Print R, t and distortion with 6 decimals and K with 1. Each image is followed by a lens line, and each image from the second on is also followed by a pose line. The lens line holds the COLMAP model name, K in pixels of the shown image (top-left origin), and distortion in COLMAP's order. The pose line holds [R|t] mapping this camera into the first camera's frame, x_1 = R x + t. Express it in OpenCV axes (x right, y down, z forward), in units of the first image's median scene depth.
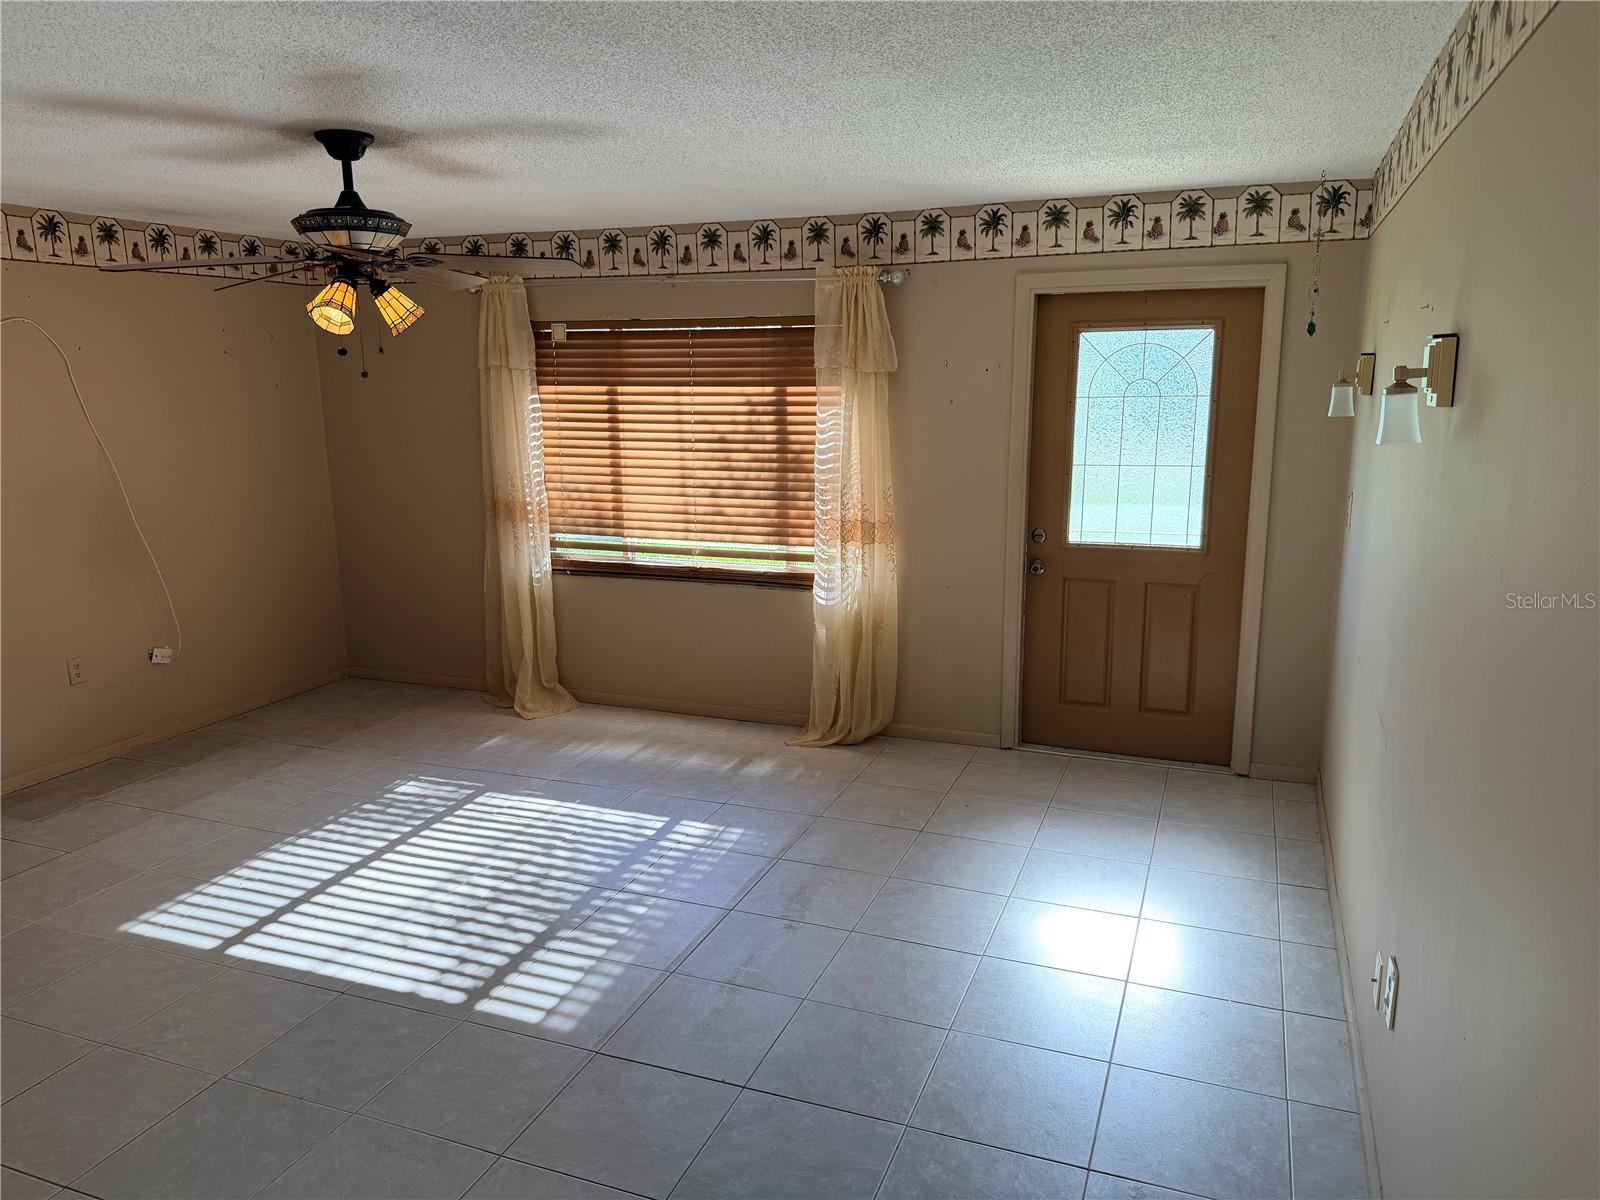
lens RADIAL K [[1118.2, 0, 797.3], [0, 1118.2, 608.3], [0, 0, 1]] dist [0.117457, -0.193858]
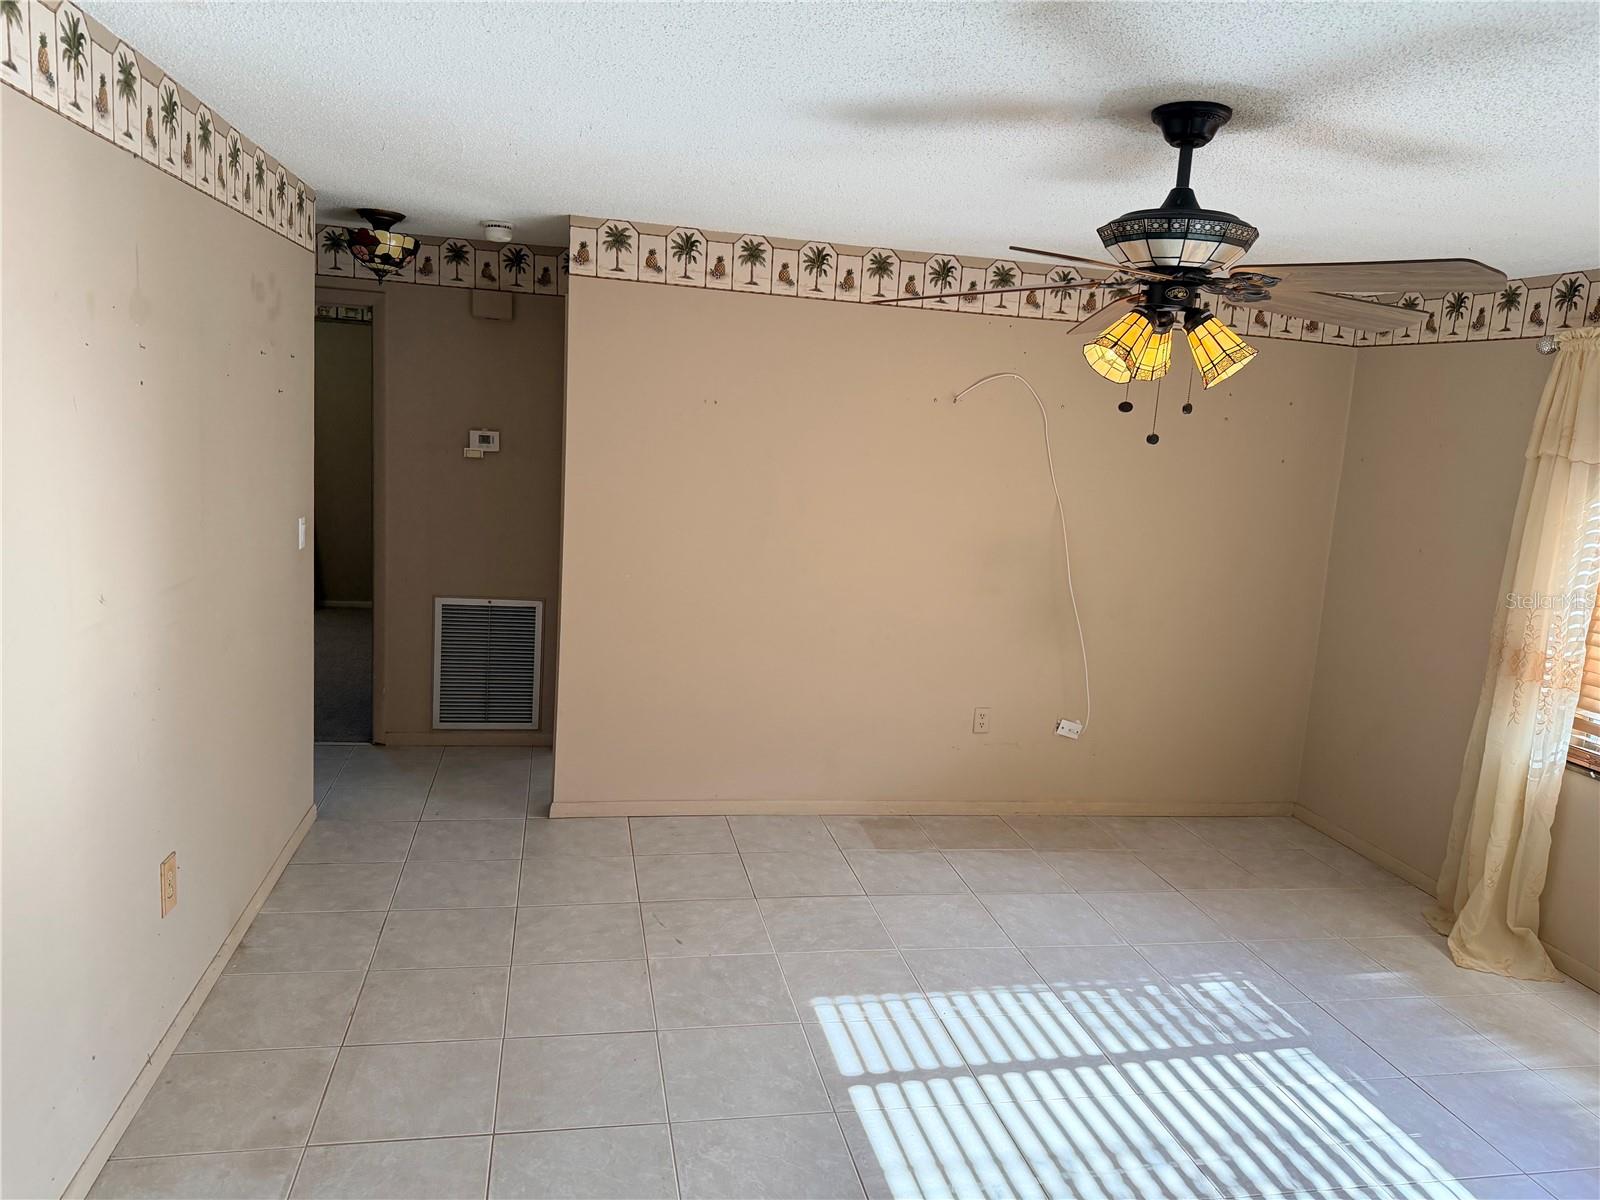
lens RADIAL K [[1127.5, 0, 800.0], [0, 1127.5, 600.0], [0, 0, 1]] dist [0.058166, -0.099820]
pose [[0.540240, 0.180960, -0.821824, 0.083340], [-0.244389, 0.968252, 0.052549, -0.065528], [0.805242, 0.172456, 0.567314, 0.312626]]
